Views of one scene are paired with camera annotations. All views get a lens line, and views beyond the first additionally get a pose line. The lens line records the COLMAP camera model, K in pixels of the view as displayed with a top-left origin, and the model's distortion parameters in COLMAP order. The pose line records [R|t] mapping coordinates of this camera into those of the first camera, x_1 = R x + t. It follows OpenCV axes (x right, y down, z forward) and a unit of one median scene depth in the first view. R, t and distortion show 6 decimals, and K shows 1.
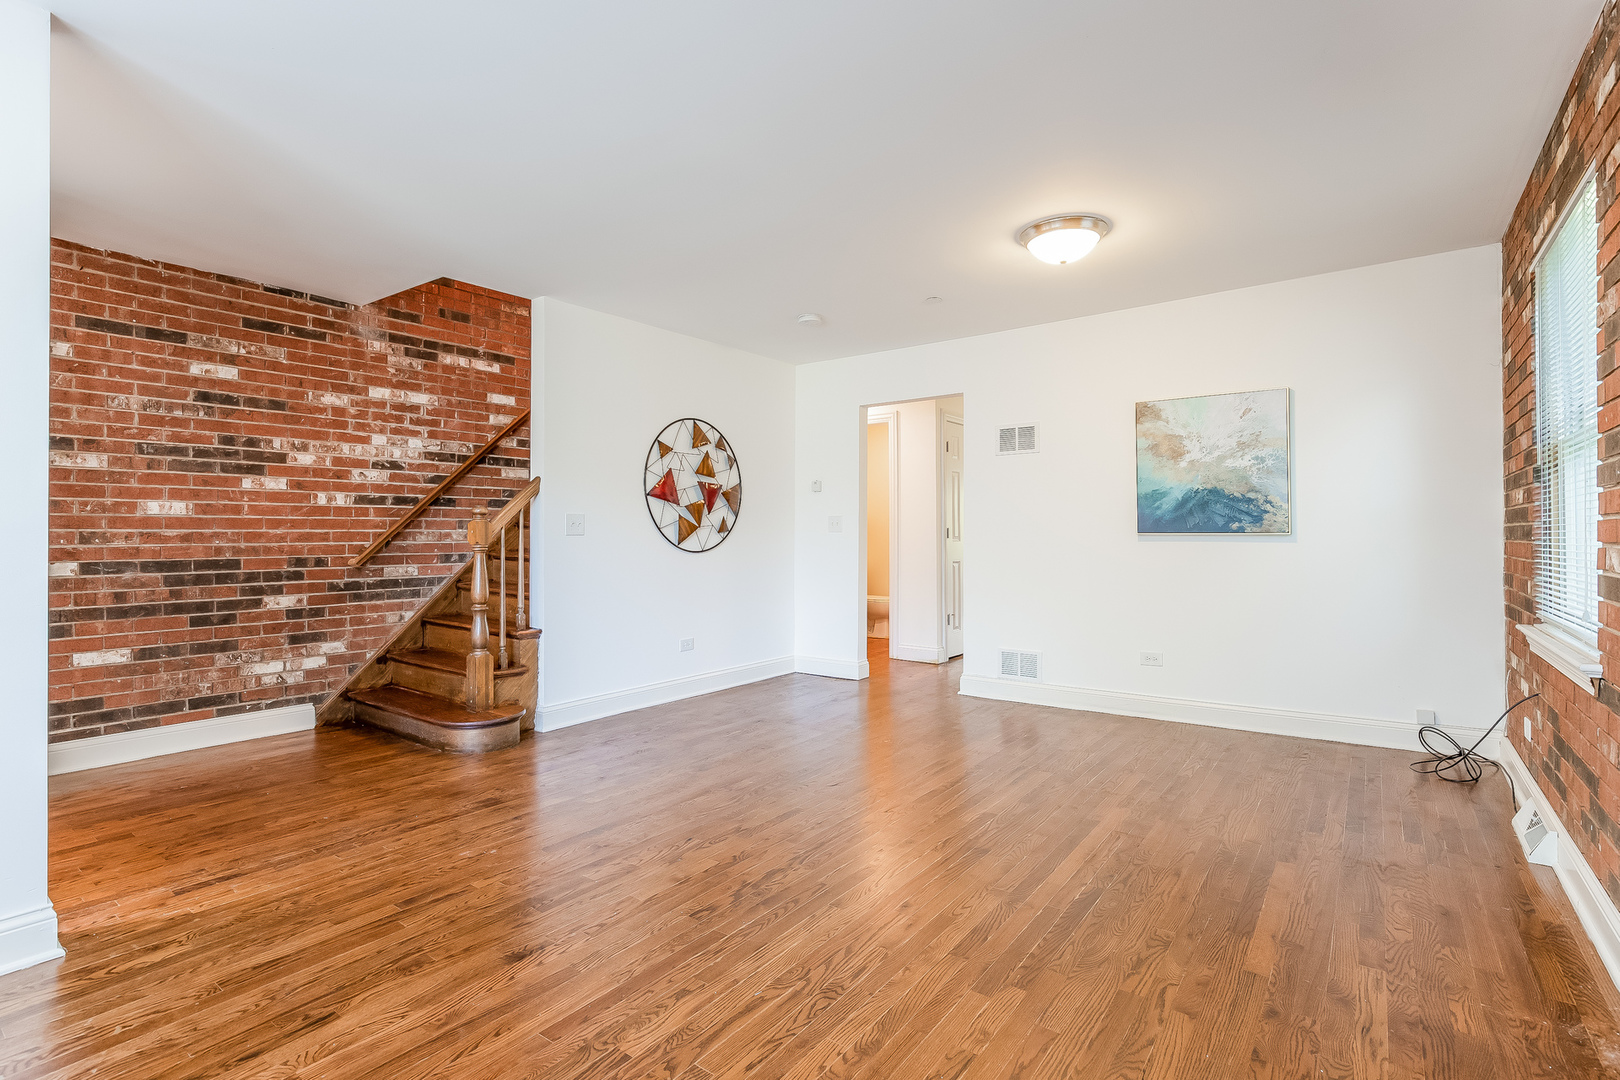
lens RADIAL K [[763.6, 0, 816.6], [0, 763.6, 549.3], [0, 0, 1]] dist [-0.004241, 0.003437]
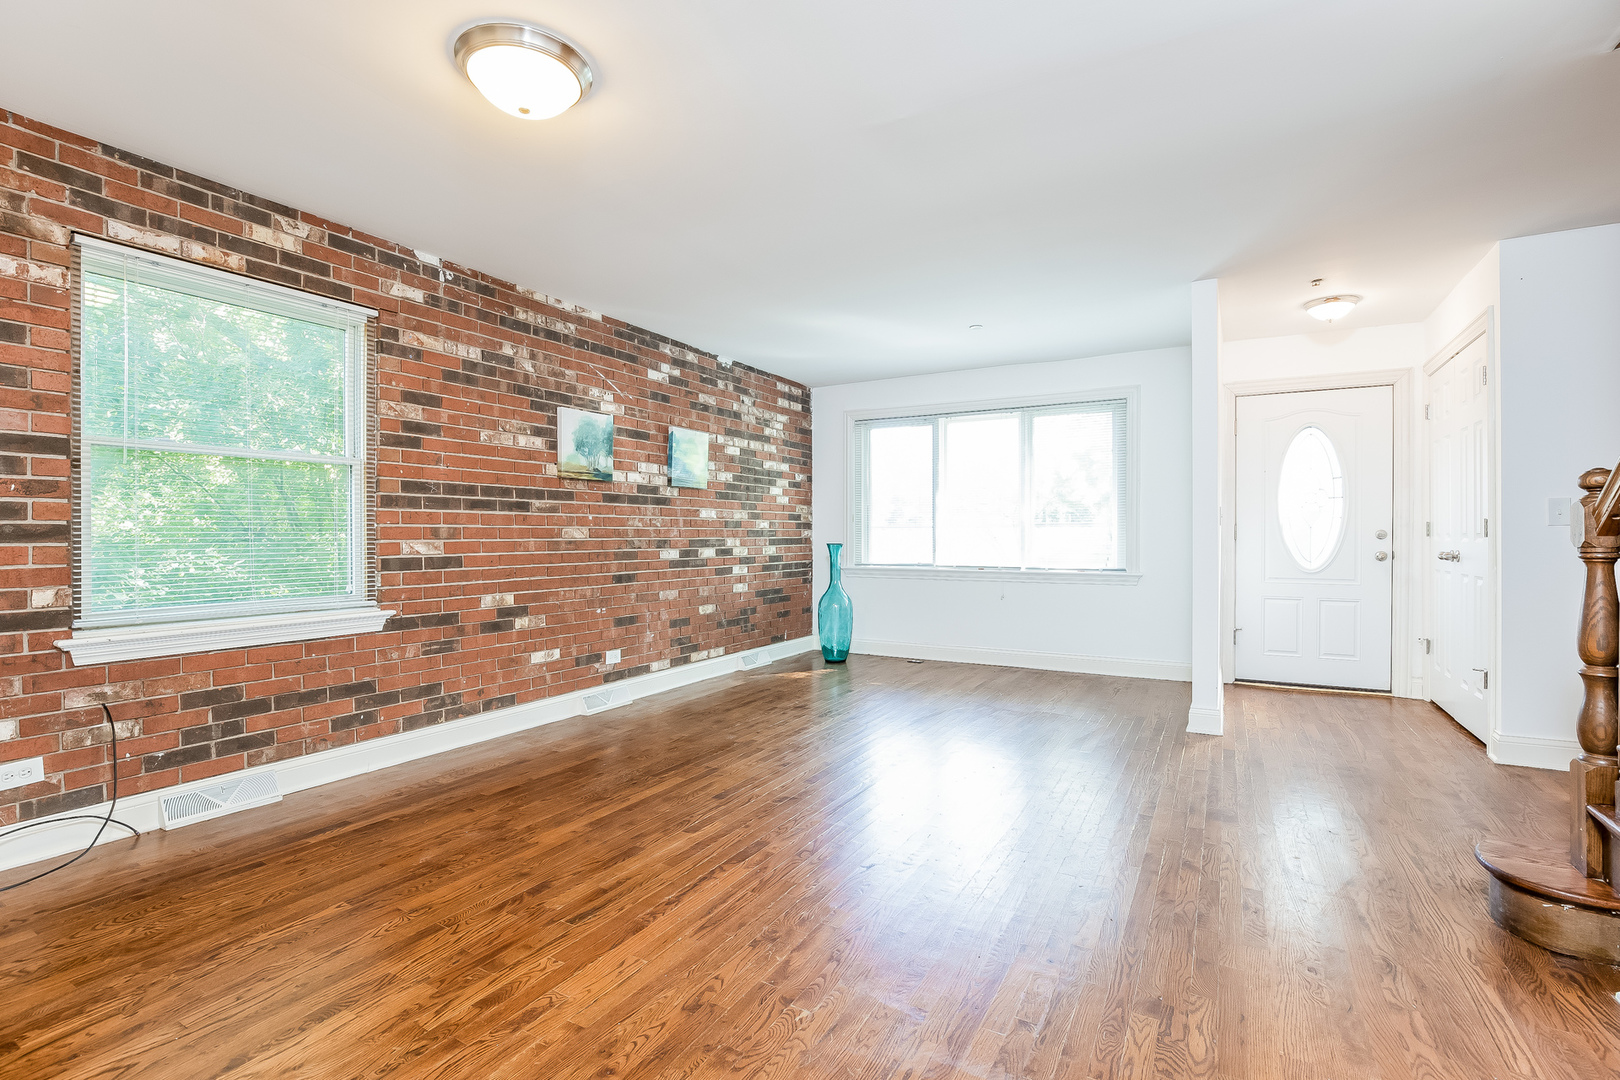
lens RADIAL K [[766.2, 0, 813.4], [0, 766.2, 531.3], [0, 0, 1]] dist [-0.004891, 0.004202]
pose [[-0.992951, 0.013006, -0.117806, 0.133738], [0.012144, 0.999894, 0.008031, -0.021440], [0.117898, 0.006543, -0.993004, 1.439380]]
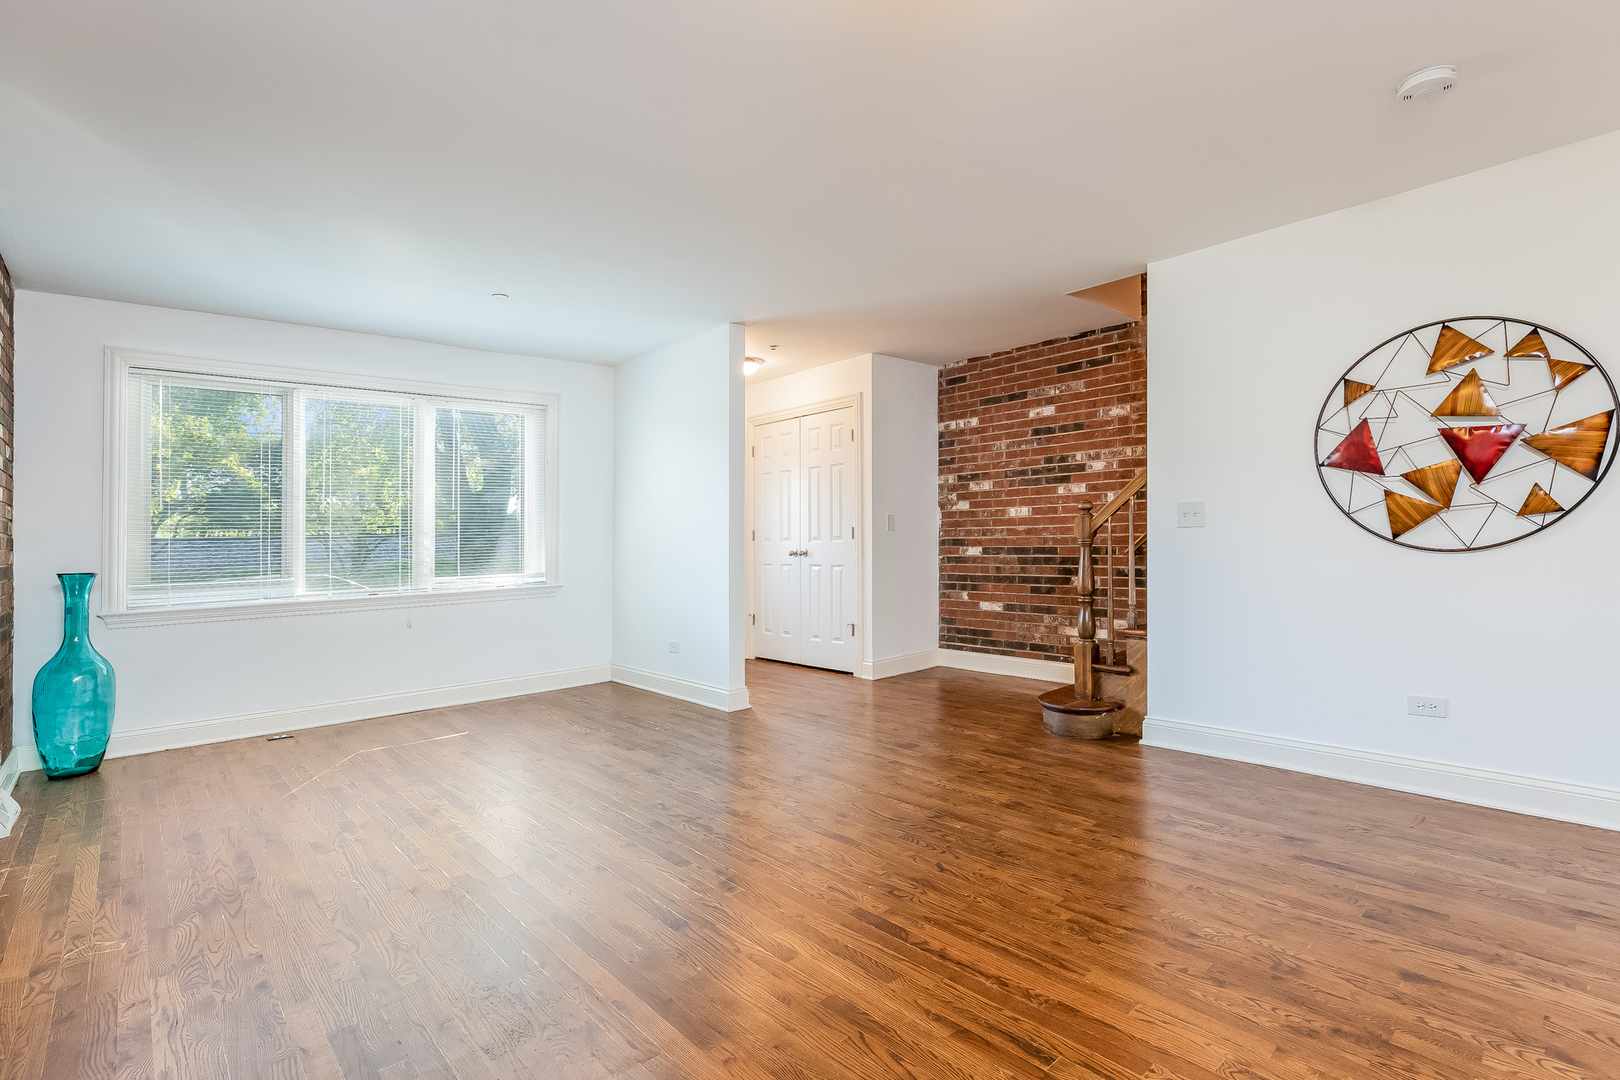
lens RADIAL K [[763.6, 0, 824.9], [0, 763.6, 530.8], [0, 0, 1]] dist [-0.004241, 0.003437]
pose [[-0.179132, 0.004007, -0.983817, 0.650985], [0.007057, 0.999971, 0.002788, -0.022525], [0.983800, -0.006443, -0.179155, 0.848416]]
